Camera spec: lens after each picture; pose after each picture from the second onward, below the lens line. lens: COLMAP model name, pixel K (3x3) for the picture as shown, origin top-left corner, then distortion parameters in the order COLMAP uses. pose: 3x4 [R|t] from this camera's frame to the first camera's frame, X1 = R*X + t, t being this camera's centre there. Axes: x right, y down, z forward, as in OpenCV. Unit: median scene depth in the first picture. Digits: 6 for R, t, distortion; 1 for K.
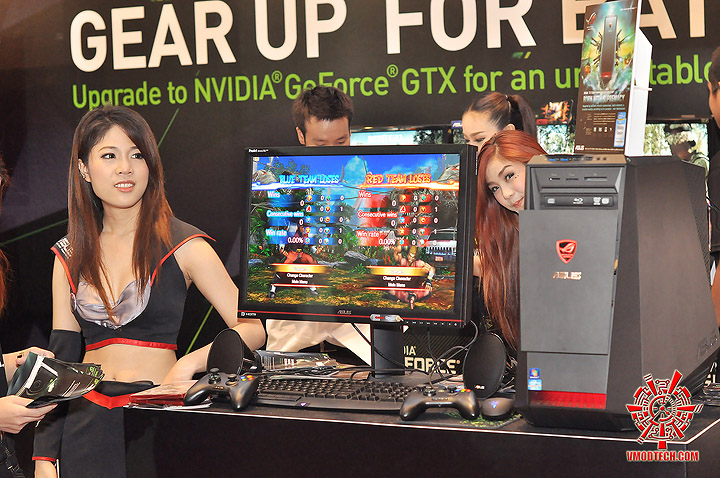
lens RADIAL K [[1620.9, 0, 360.0], [0, 1620.9, 239.0], [0, 0, 1]] dist [-0.073778, -0.252984]
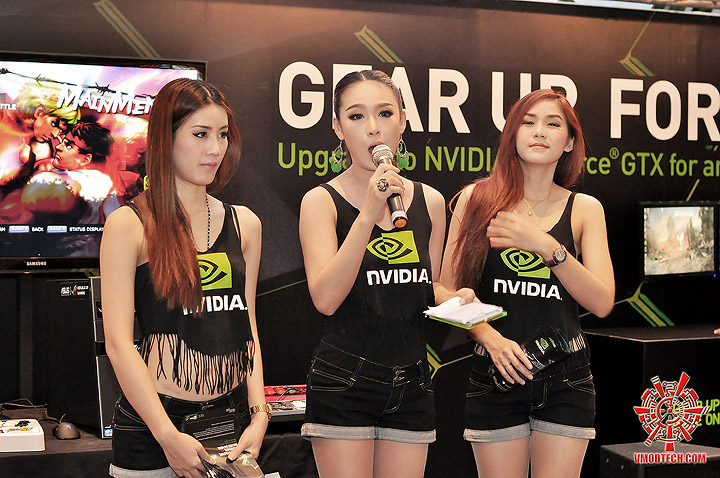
lens RADIAL K [[1620.9, 0, 360.0], [0, 1620.9, 239.0], [0, 0, 1]] dist [-0.073778, -0.252984]
pose [[0.524685, 0.012723, 0.851201, -1.043625], [0.035783, 0.998675, -0.036984, -0.008904], [-0.850544, 0.049864, 0.523534, 0.571163]]
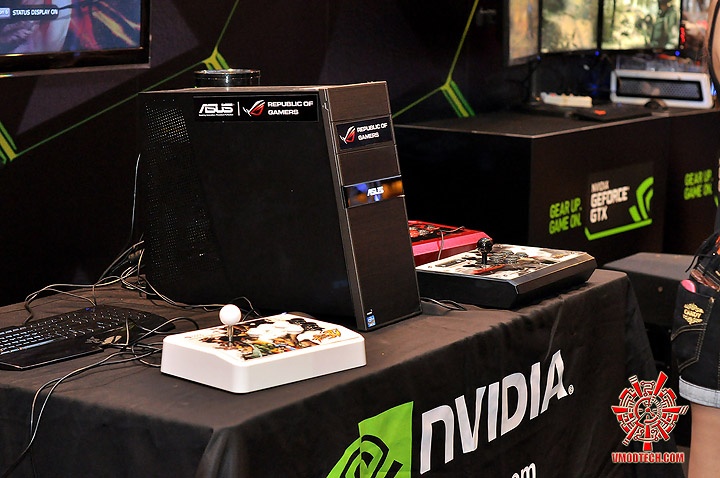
lens RADIAL K [[1620.9, 0, 360.0], [0, 1620.9, 239.0], [0, 0, 1]] dist [-0.073778, -0.252984]
pose [[0.036100, -0.135318, 0.990144, -0.963056], [0.042466, 0.990103, 0.133764, -0.044512], [-0.998445, 0.037219, 0.041489, 1.026160]]
